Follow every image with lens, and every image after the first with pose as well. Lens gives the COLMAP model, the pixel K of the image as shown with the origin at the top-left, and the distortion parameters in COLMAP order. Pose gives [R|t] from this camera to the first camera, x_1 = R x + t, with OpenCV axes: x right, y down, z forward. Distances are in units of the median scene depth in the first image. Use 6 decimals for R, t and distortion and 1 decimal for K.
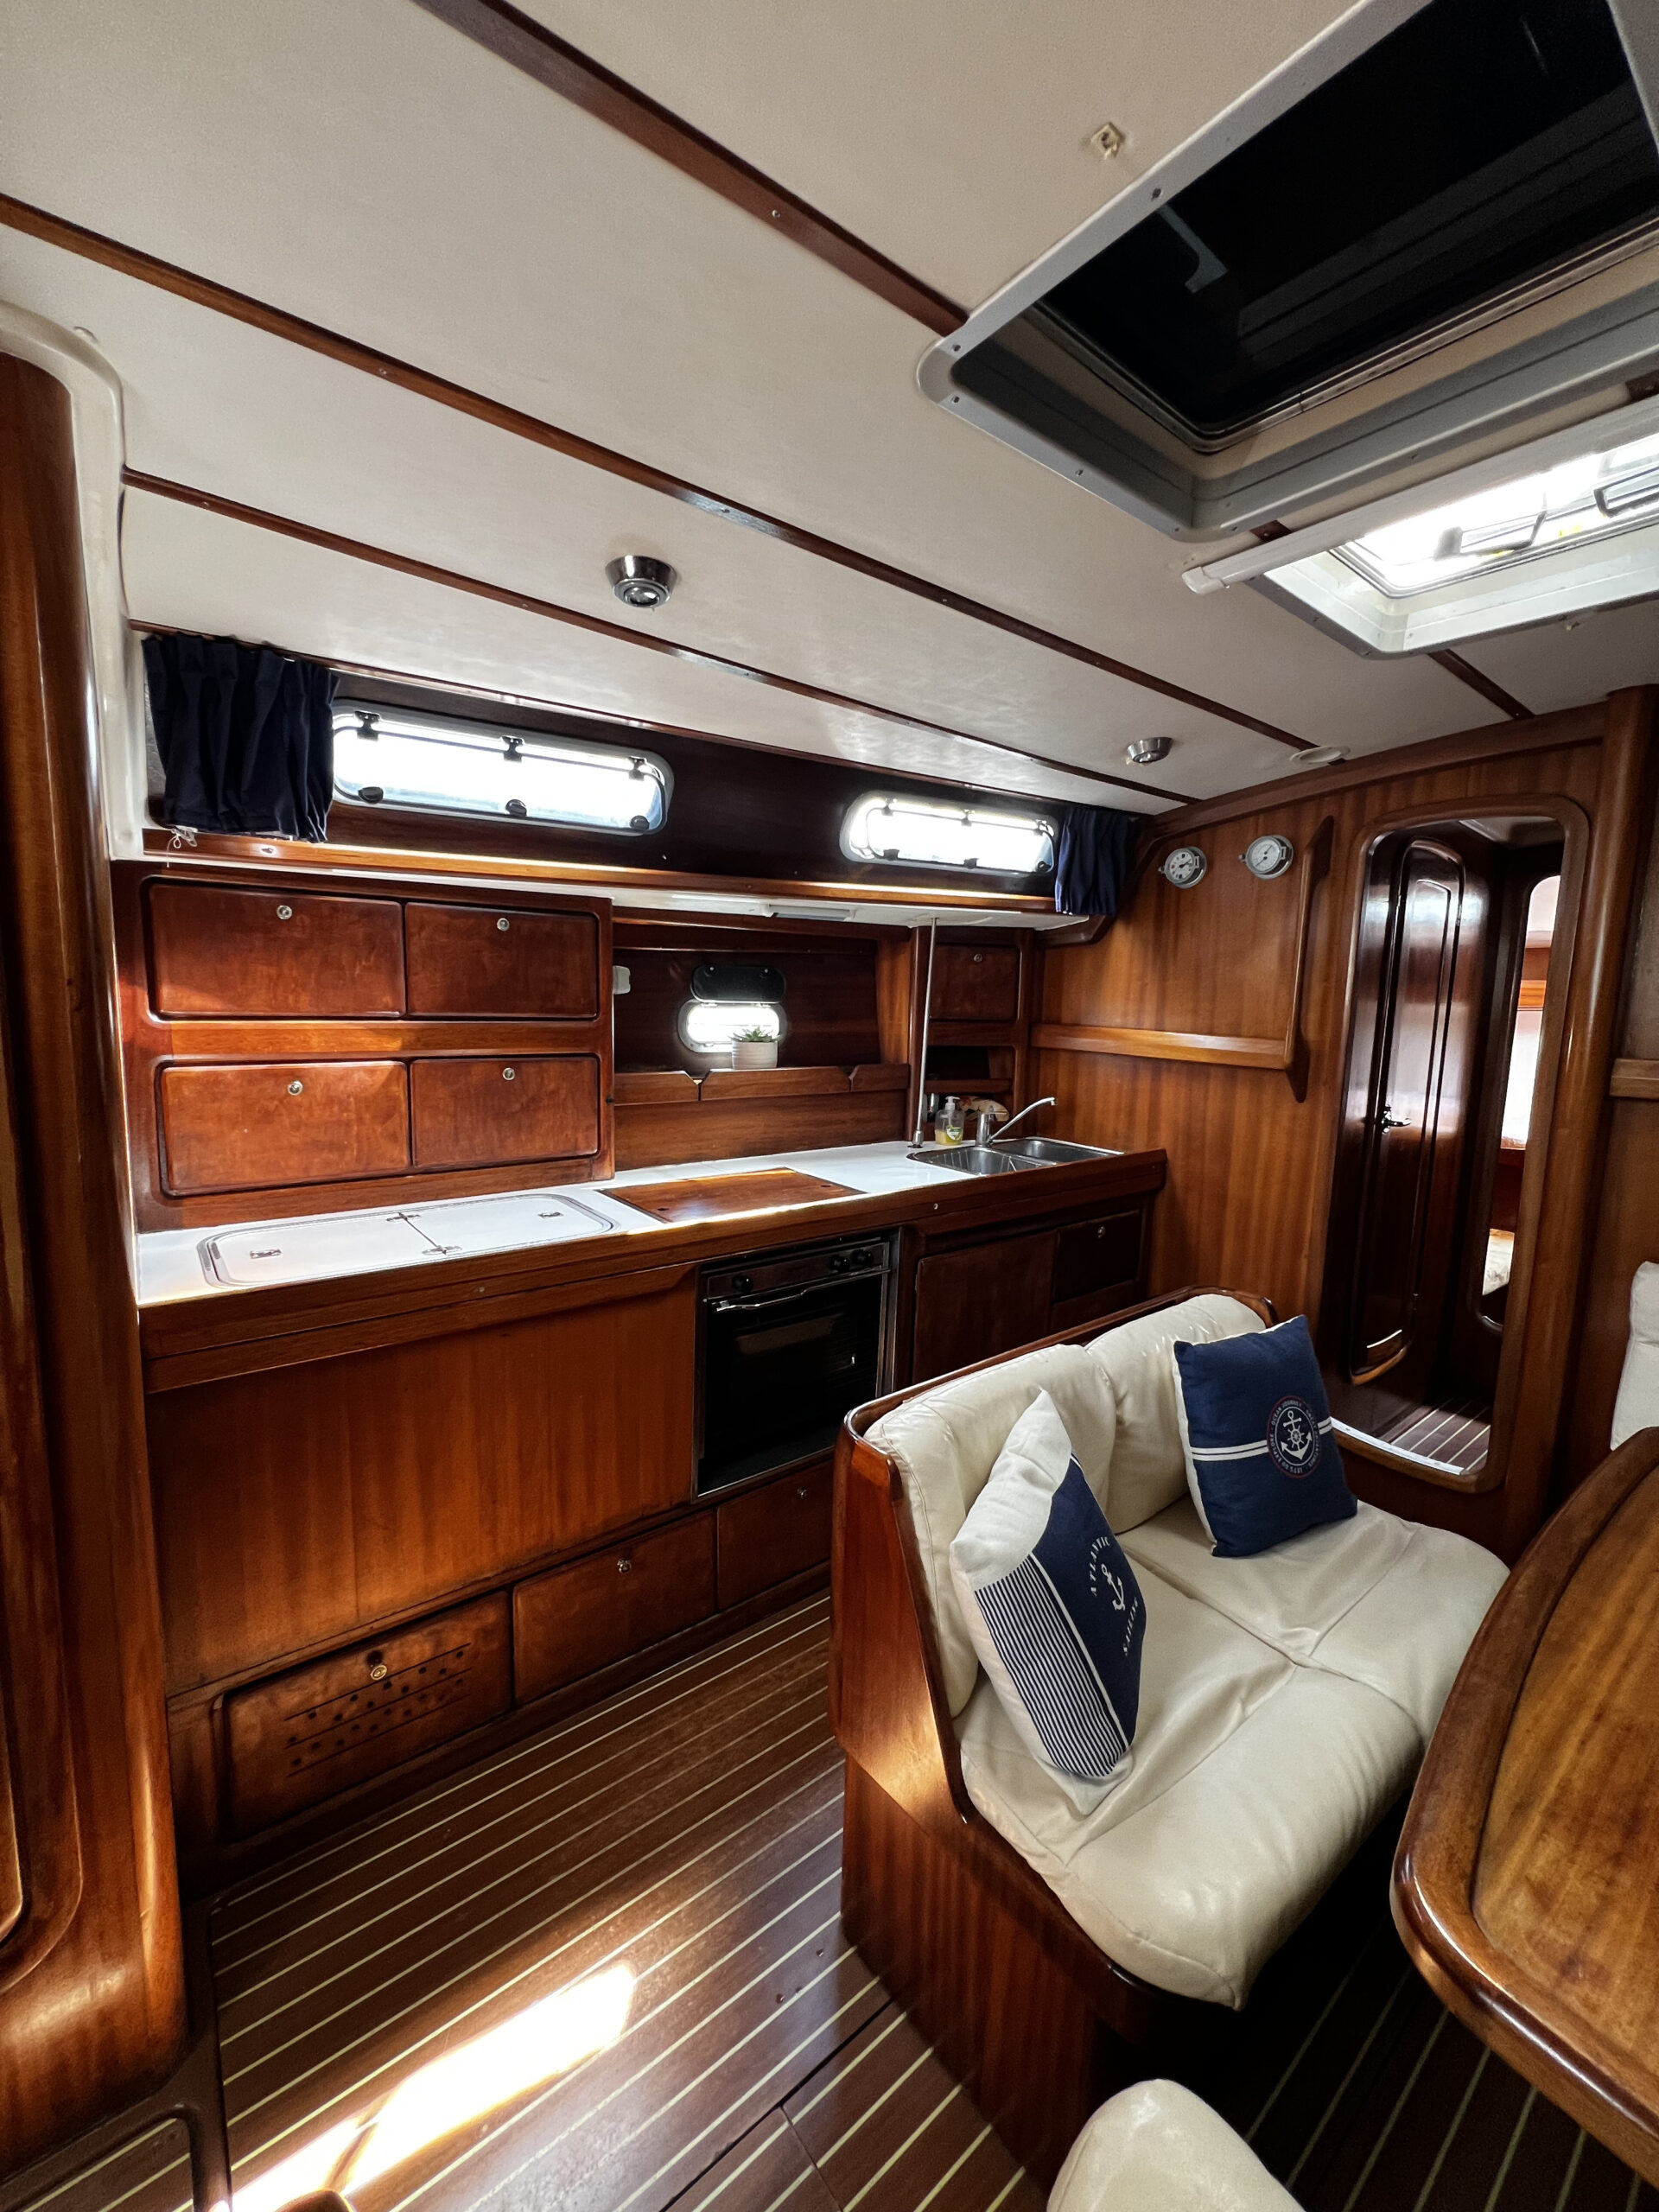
lens RADIAL K [[889.6, 0, 831.2], [0, 889.6, 1103.6], [0, 0, 1]] dist [-0.000163, 0.000057]
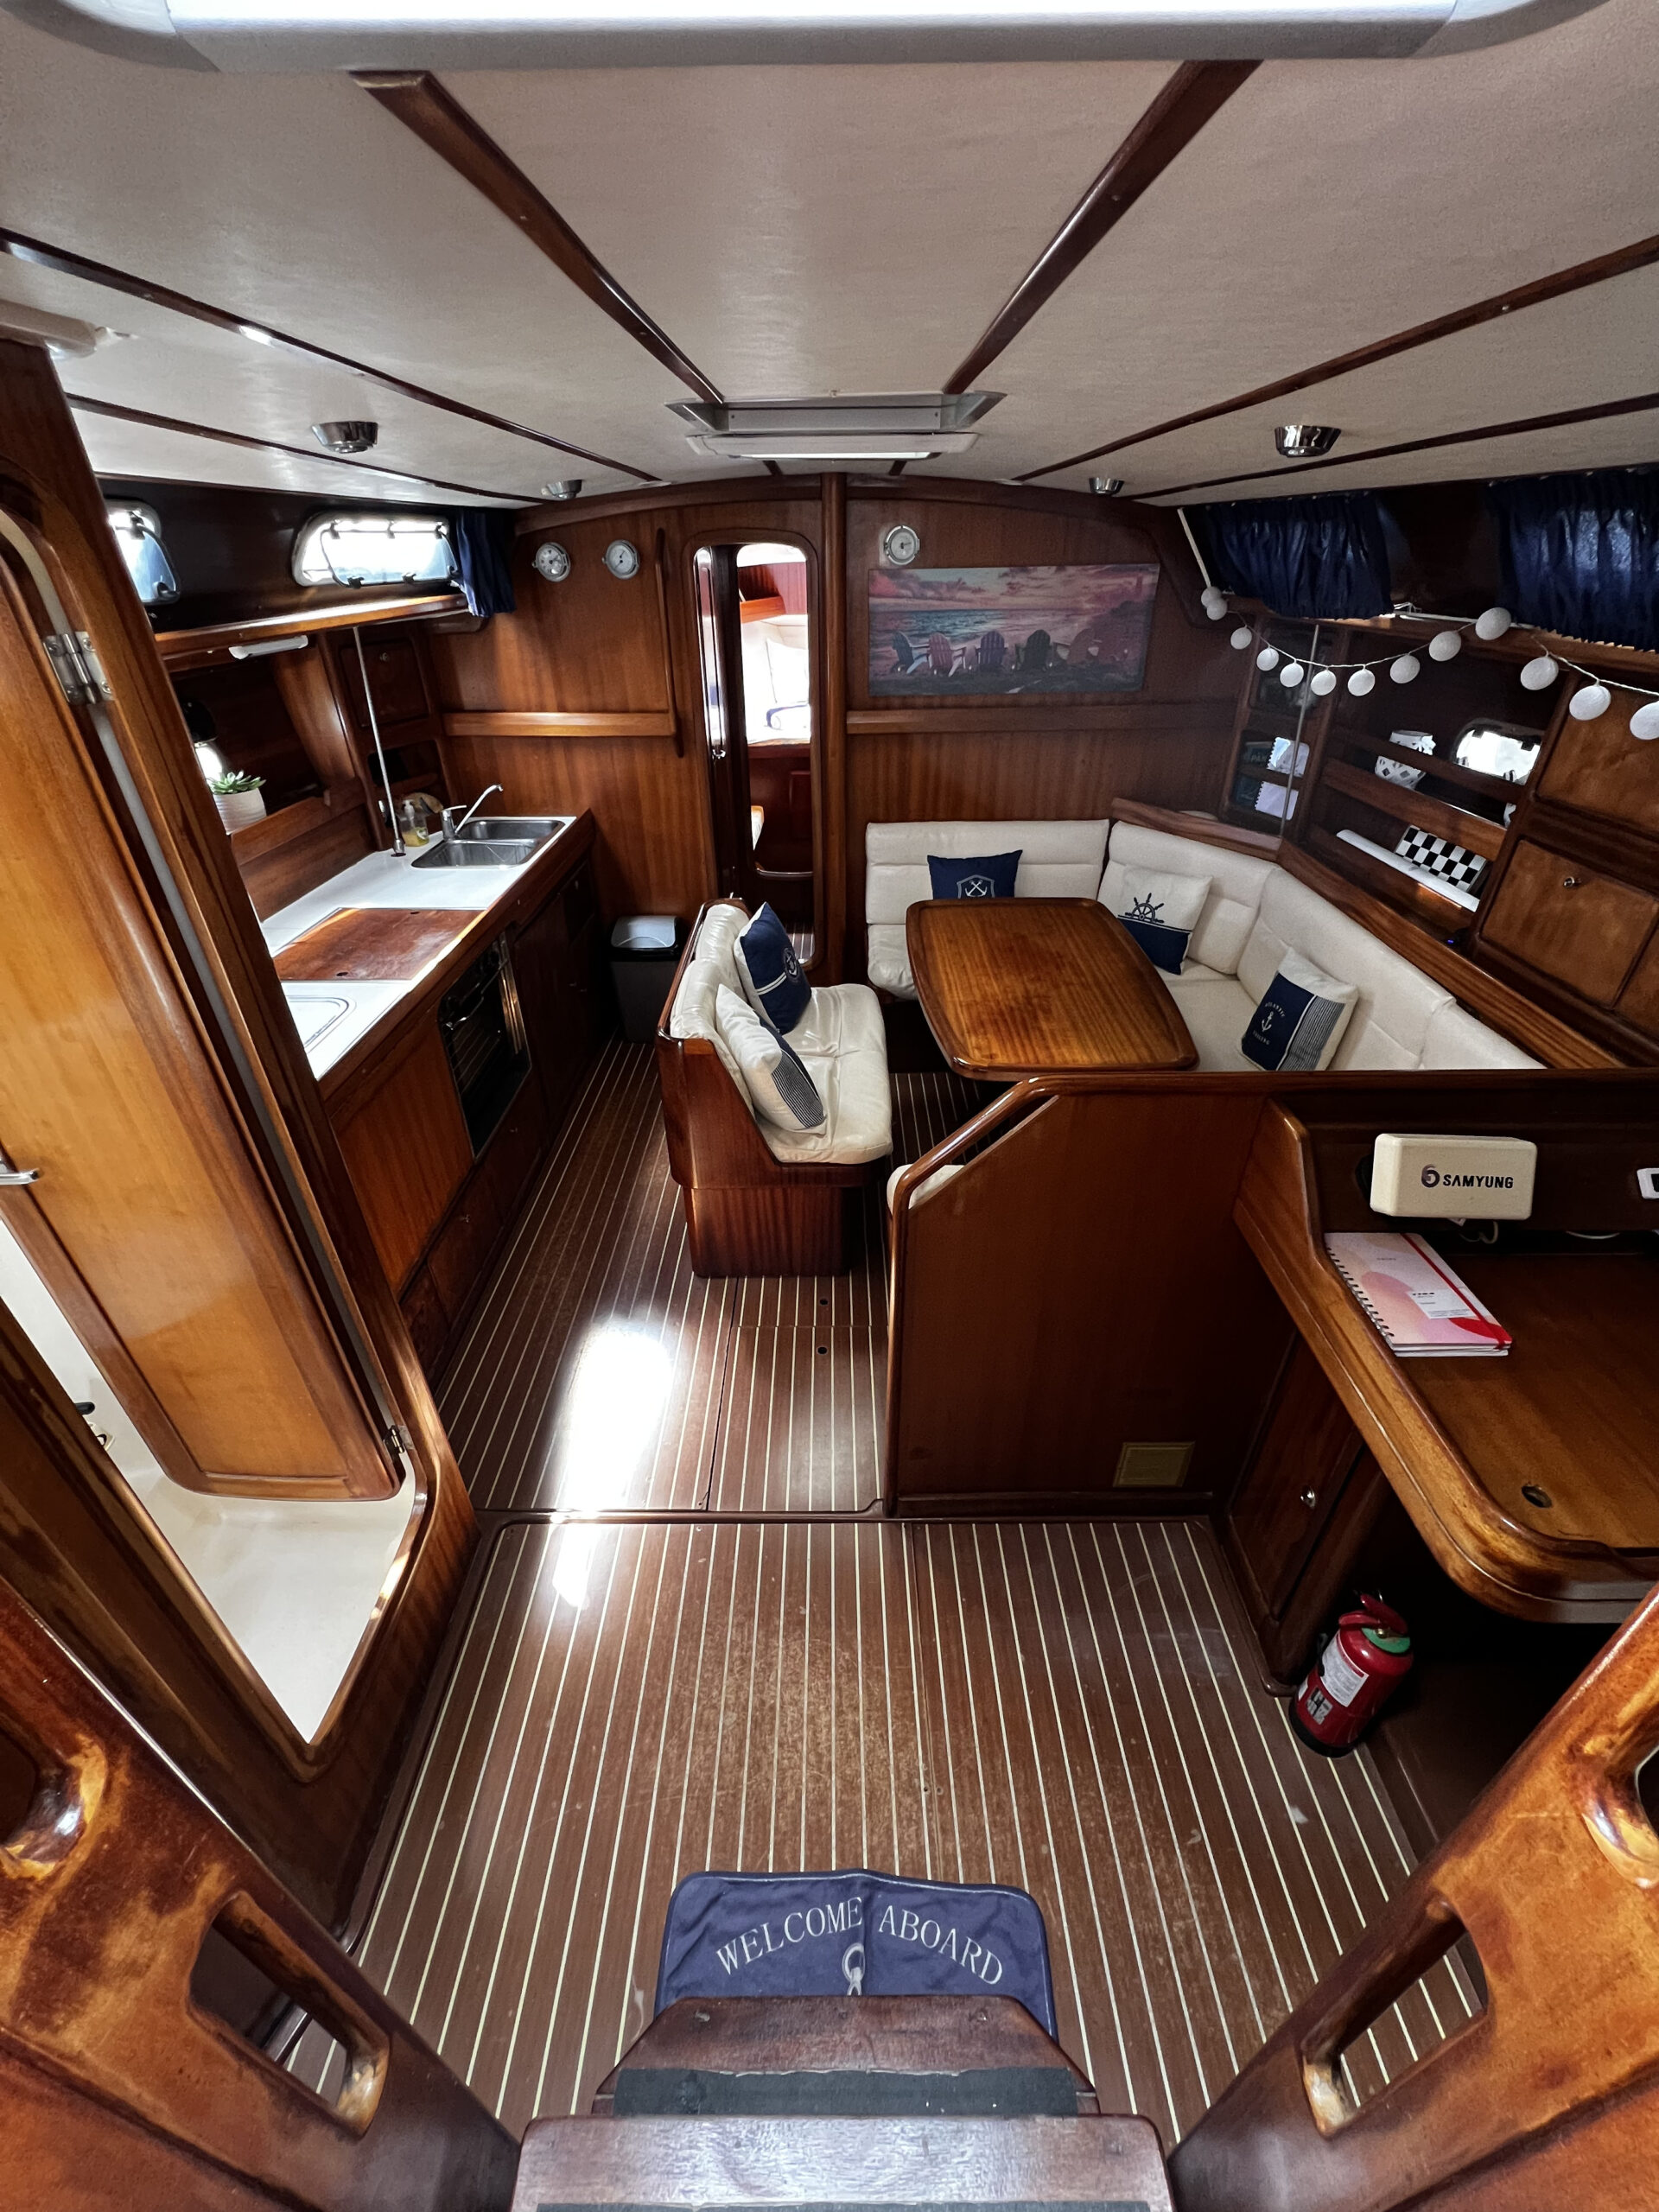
lens RADIAL K [[889.6, 0, 832.8], [0, 889.6, 1106.4], [0, 0, 1]] dist [-0.000163, 0.000057]
pose [[0.627134, -0.440228, 0.642575, -0.490797], [0.123861, 0.870832, 0.475721, -0.163187], [-0.769000, -0.218751, 0.600655, -0.179337]]
